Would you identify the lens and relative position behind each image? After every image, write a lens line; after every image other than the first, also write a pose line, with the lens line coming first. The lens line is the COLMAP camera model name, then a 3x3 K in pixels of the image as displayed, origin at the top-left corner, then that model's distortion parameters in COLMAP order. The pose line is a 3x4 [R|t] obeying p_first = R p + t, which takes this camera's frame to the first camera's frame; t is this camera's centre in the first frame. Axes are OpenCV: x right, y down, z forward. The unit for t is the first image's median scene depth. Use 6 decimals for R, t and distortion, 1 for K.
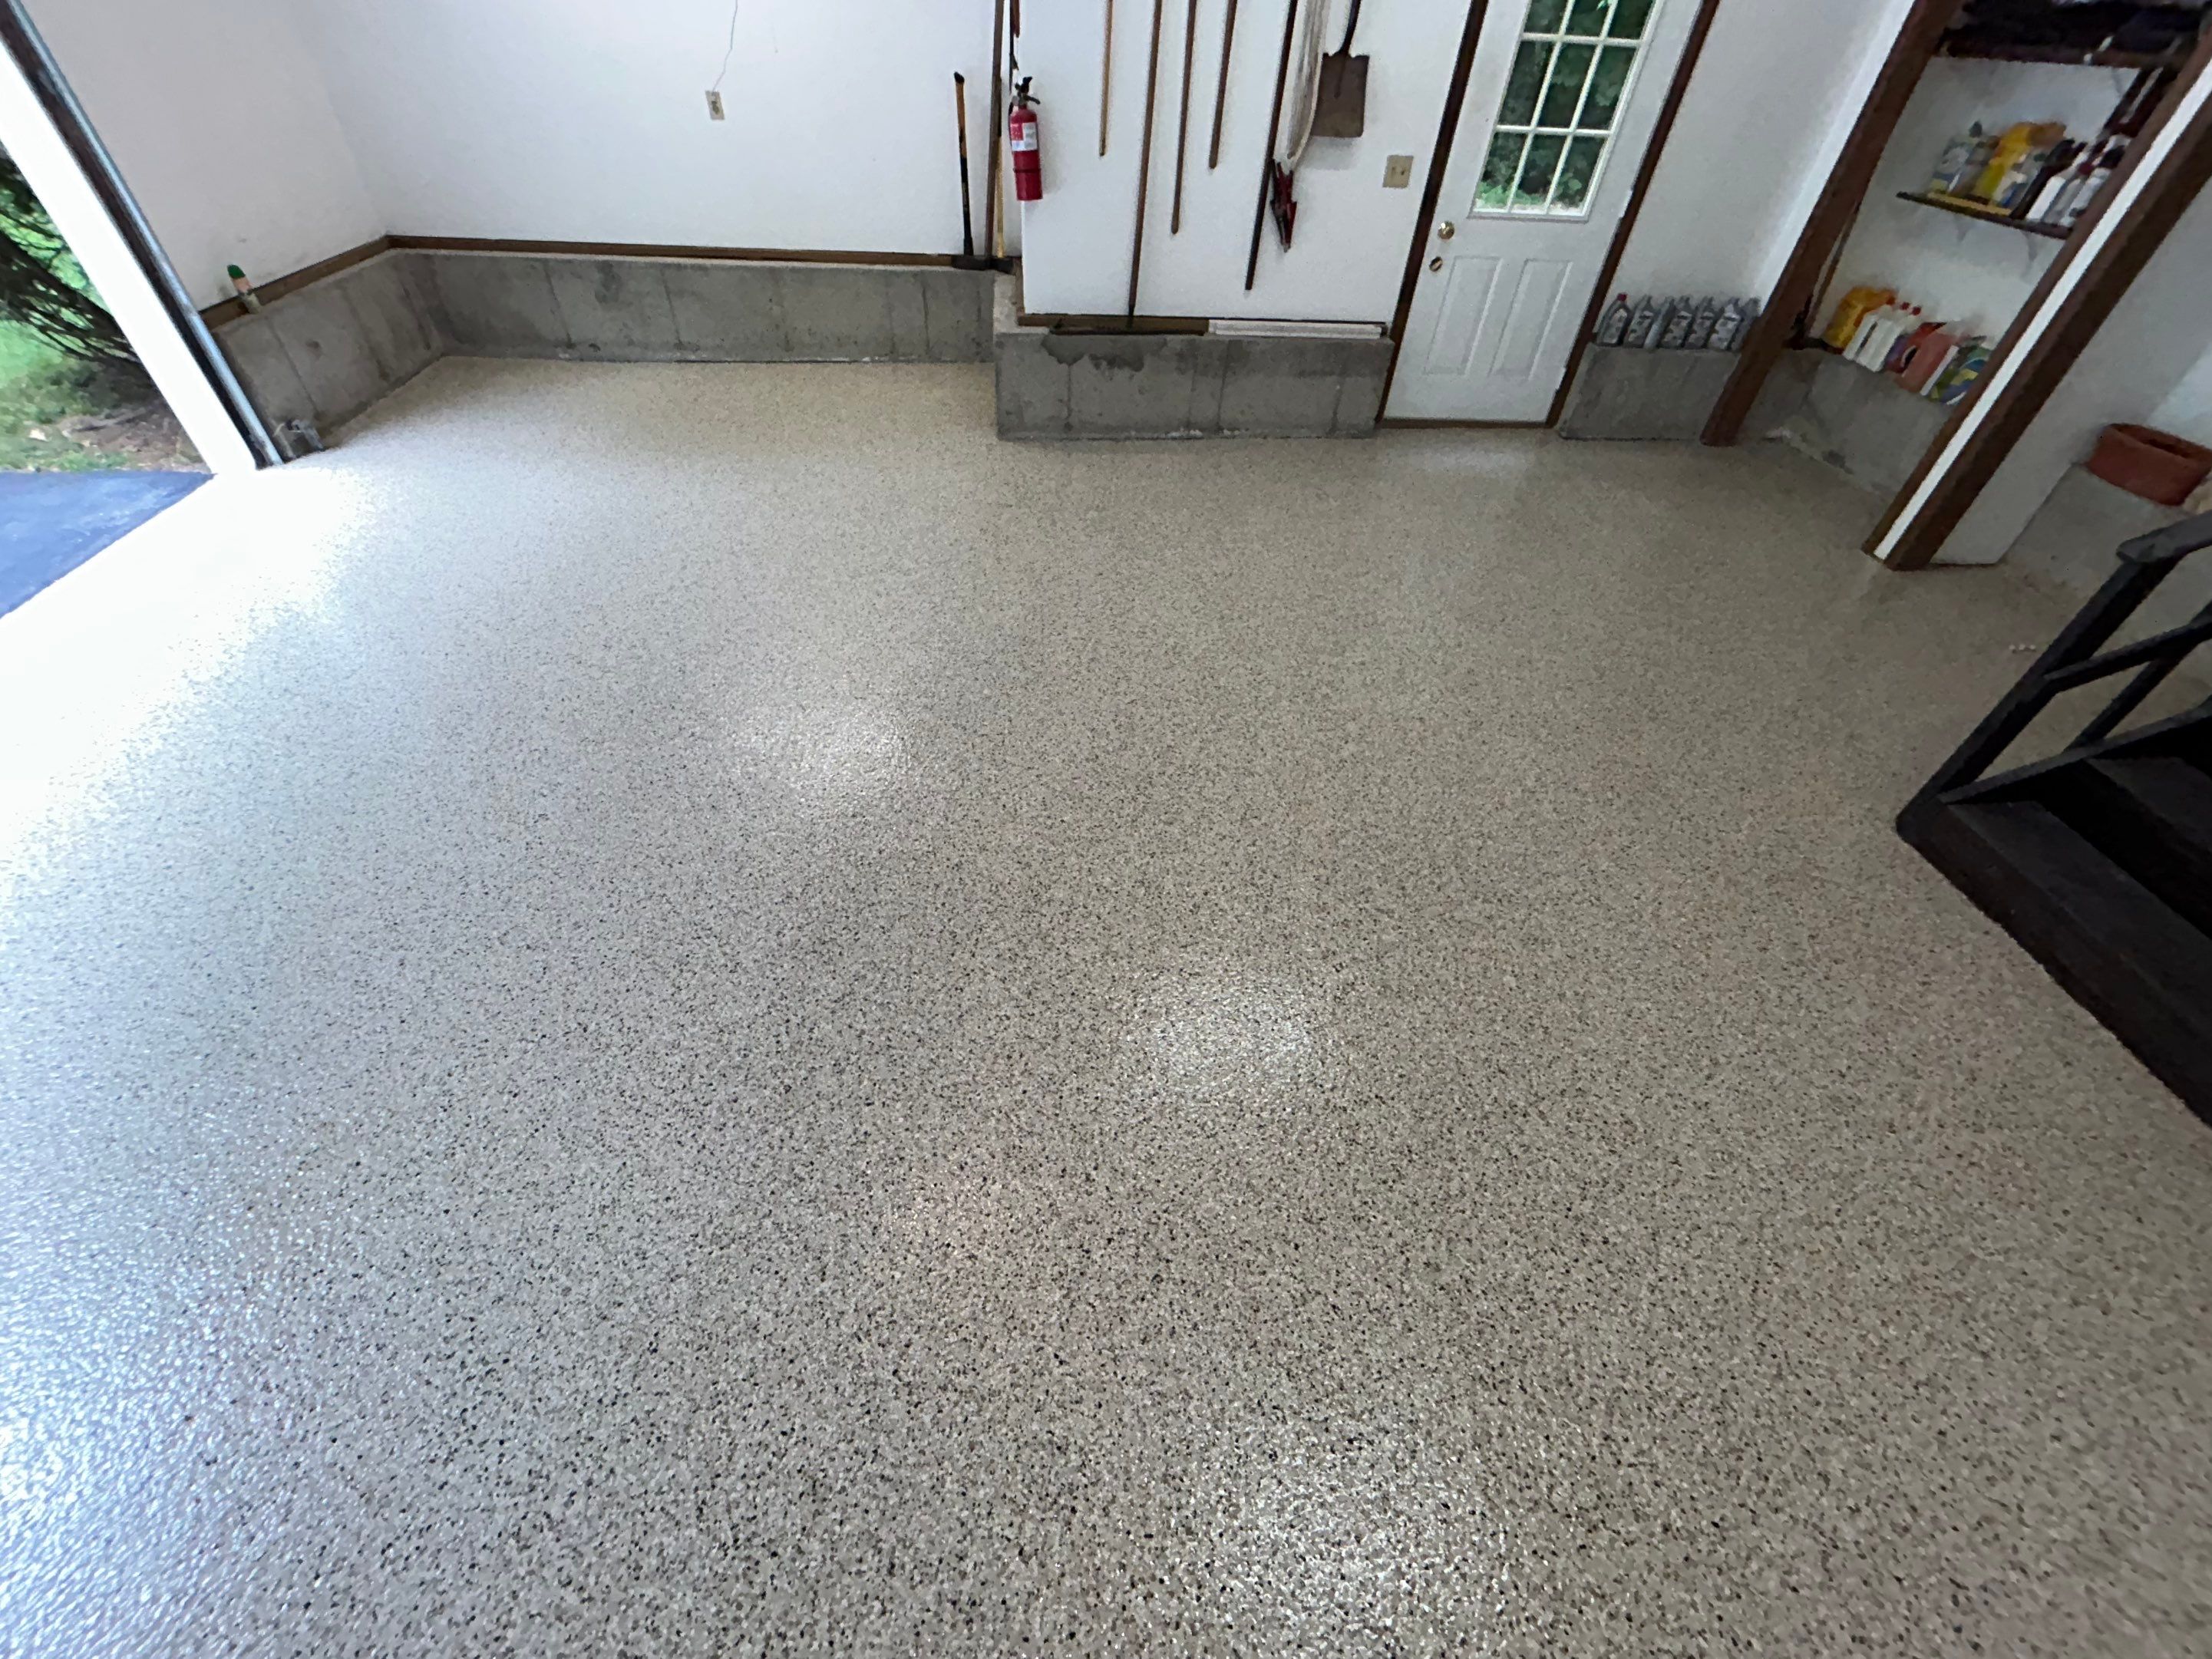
lens RADIAL K [[896.5, 0, 1101.9], [0, 896.5, 828.1], [0, 0, 1]] dist [0.001482, -0.000583]
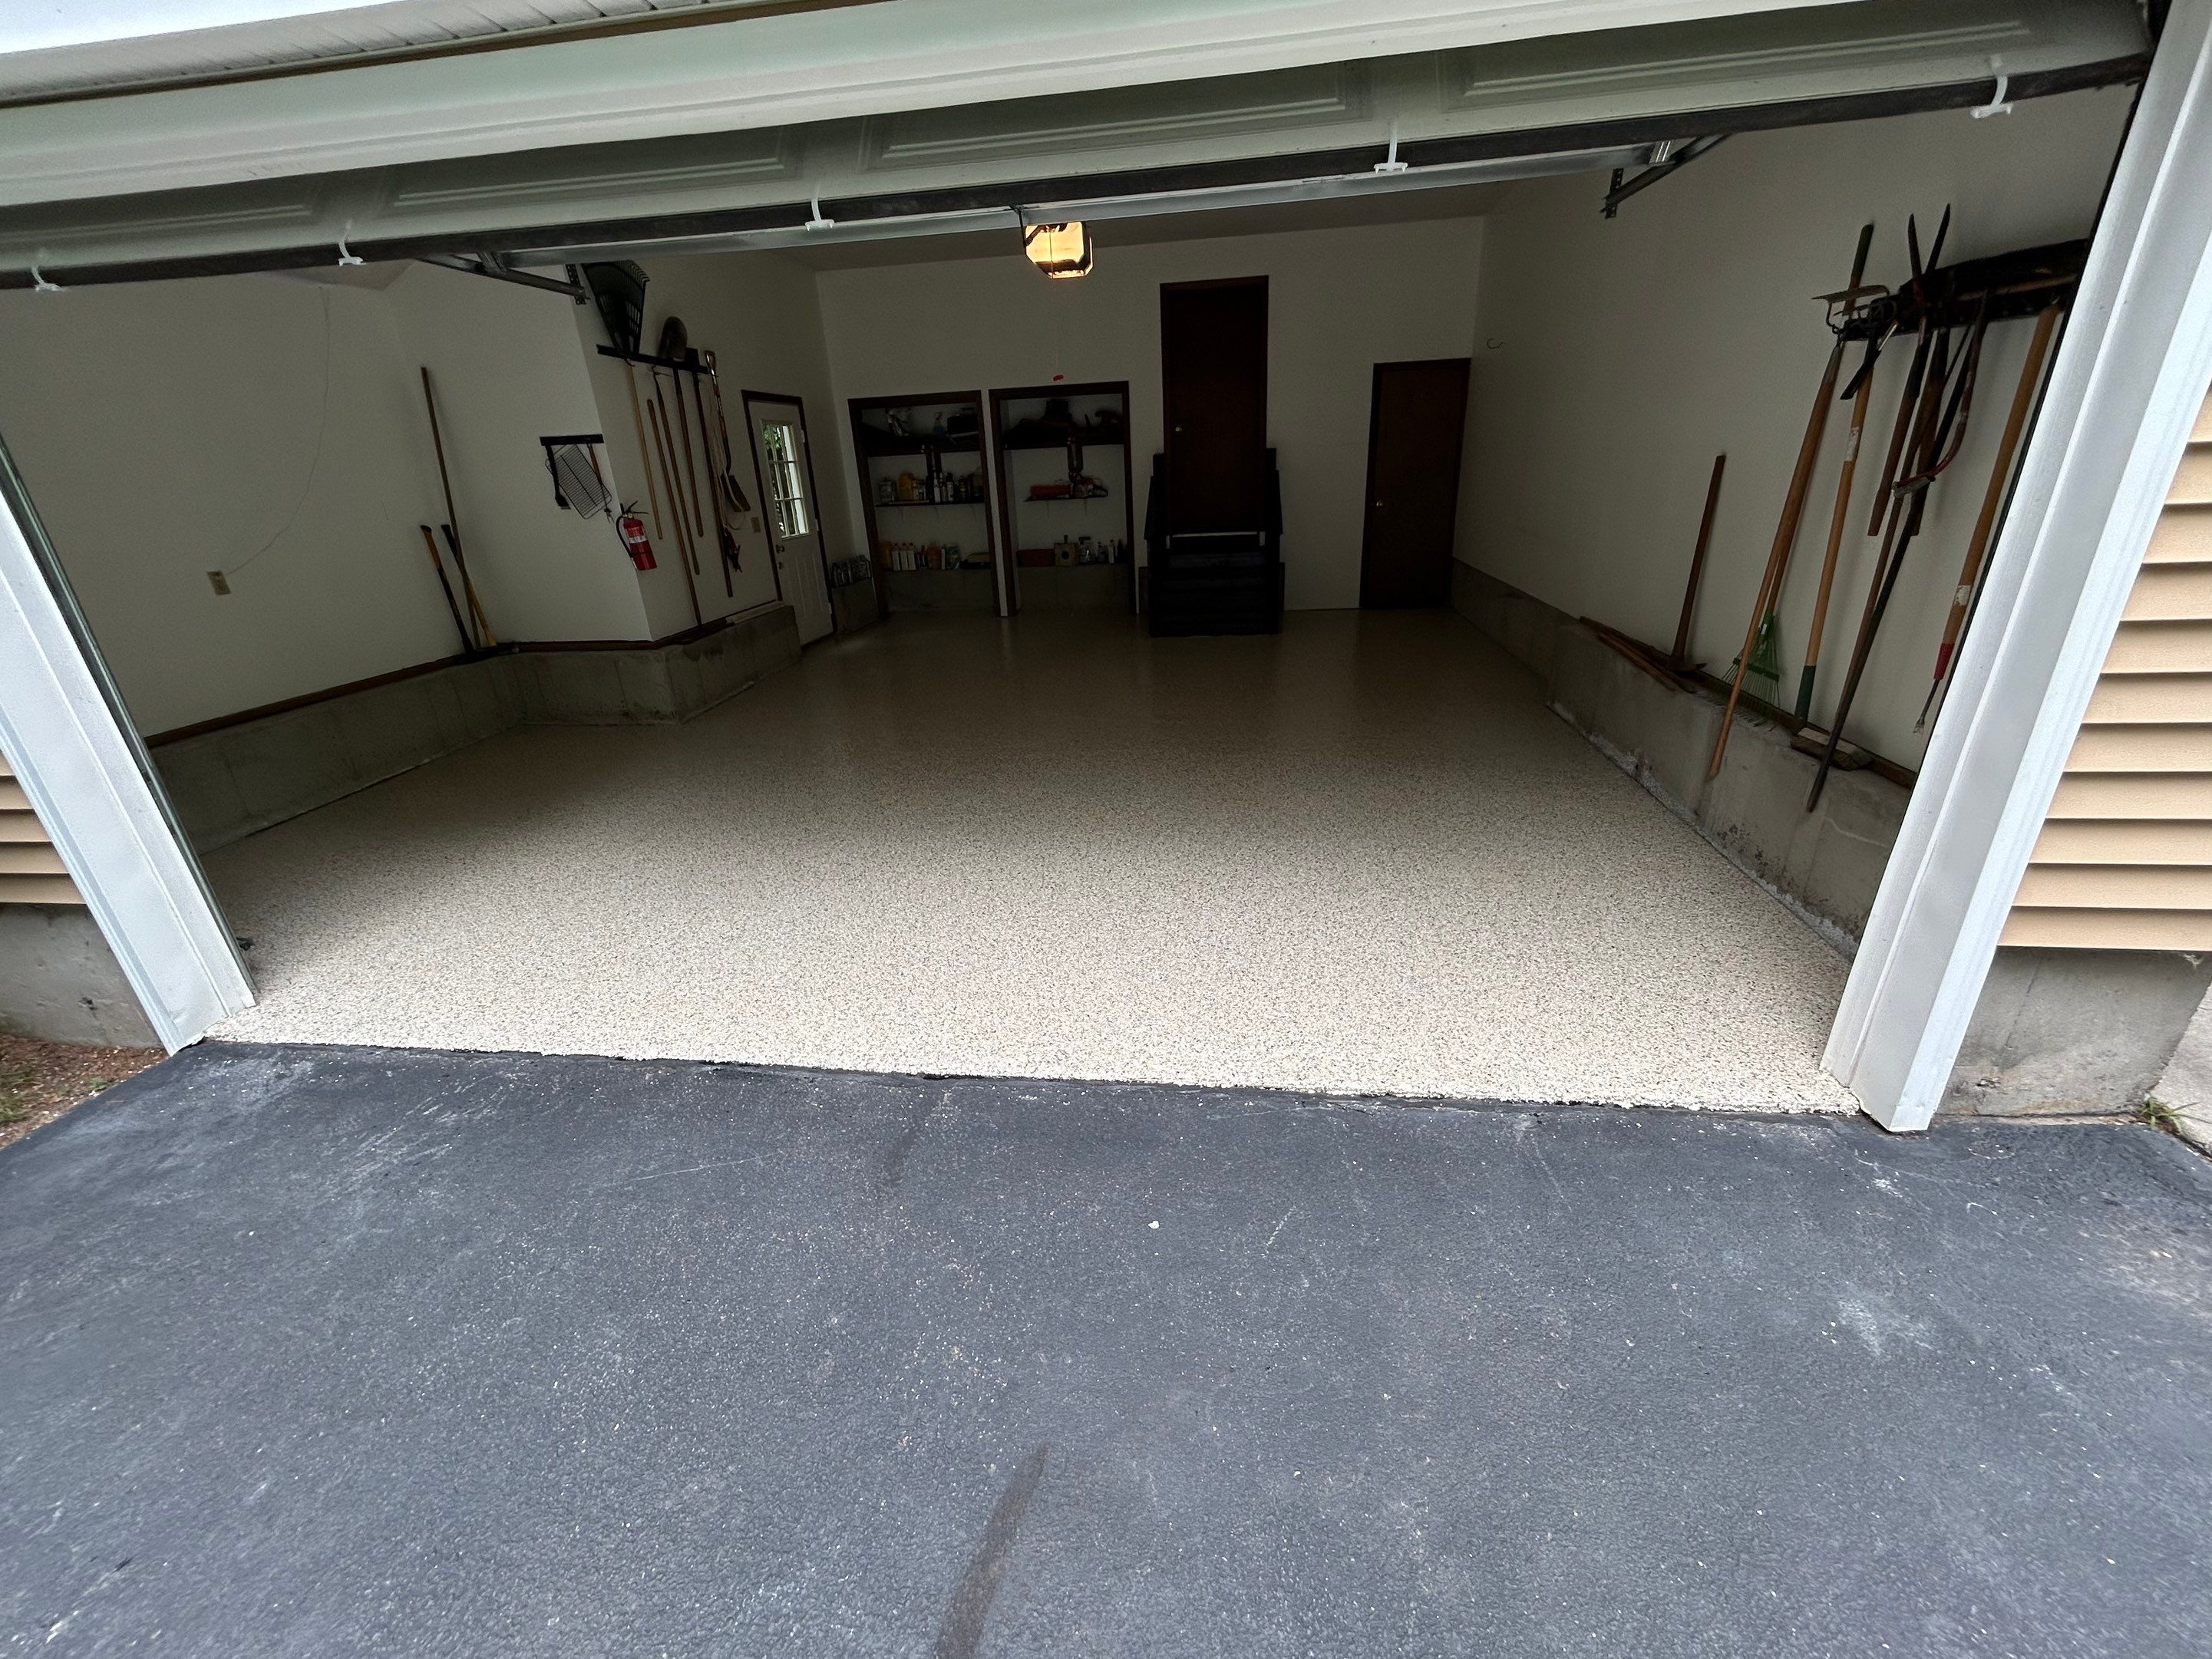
lens RADIAL K [[896.5, 0, 1101.9], [0, 896.5, 828.1], [0, 0, 1]] dist [0.001482, -0.000583]
pose [[0.217254, -0.428154, 0.877203, -1.243468], [0.701297, 0.693552, 0.164827, -0.105743], [-0.678957, 0.579370, 0.450940, 0.055523]]
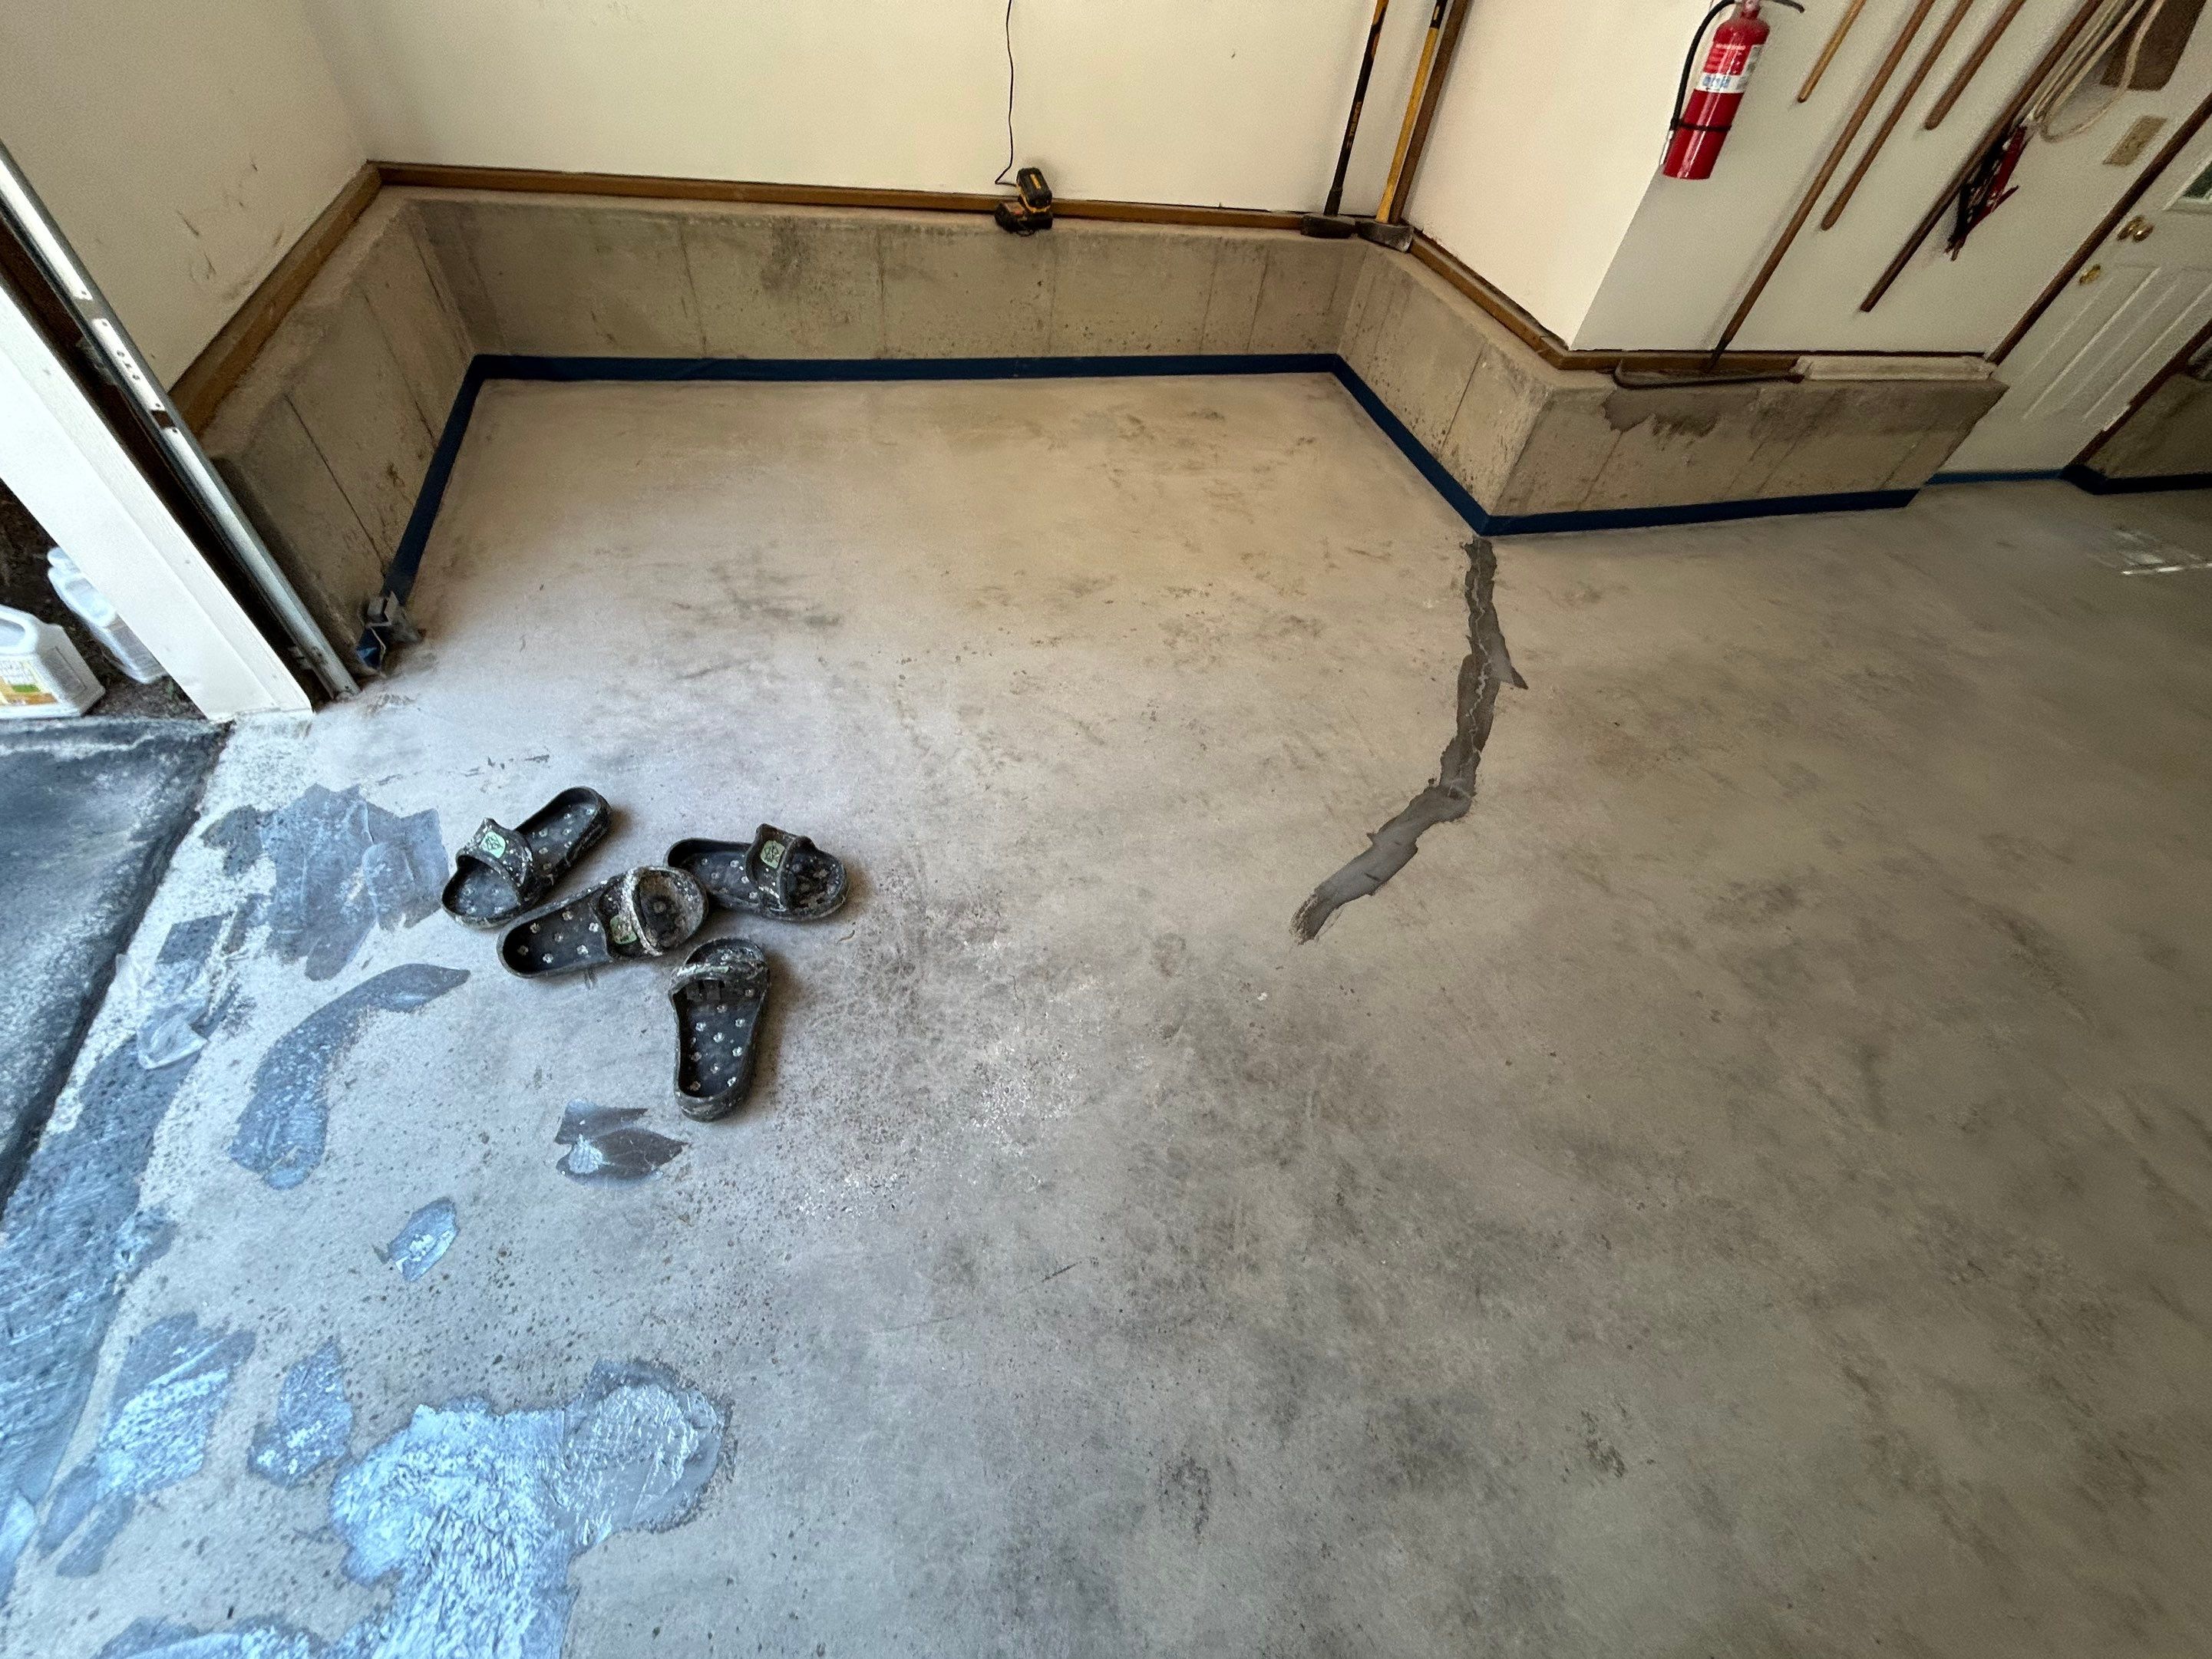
lens RADIAL K [[896.5, 0, 1101.9], [0, 896.5, 828.1], [0, 0, 1]] dist [0.001482, -0.000583]
pose [[0.982408, -0.088446, 0.164473, -0.531288], [0.067592, 0.989425, 0.128337, -0.328776], [-0.174084, -0.114962, 0.977997, 0.377525]]
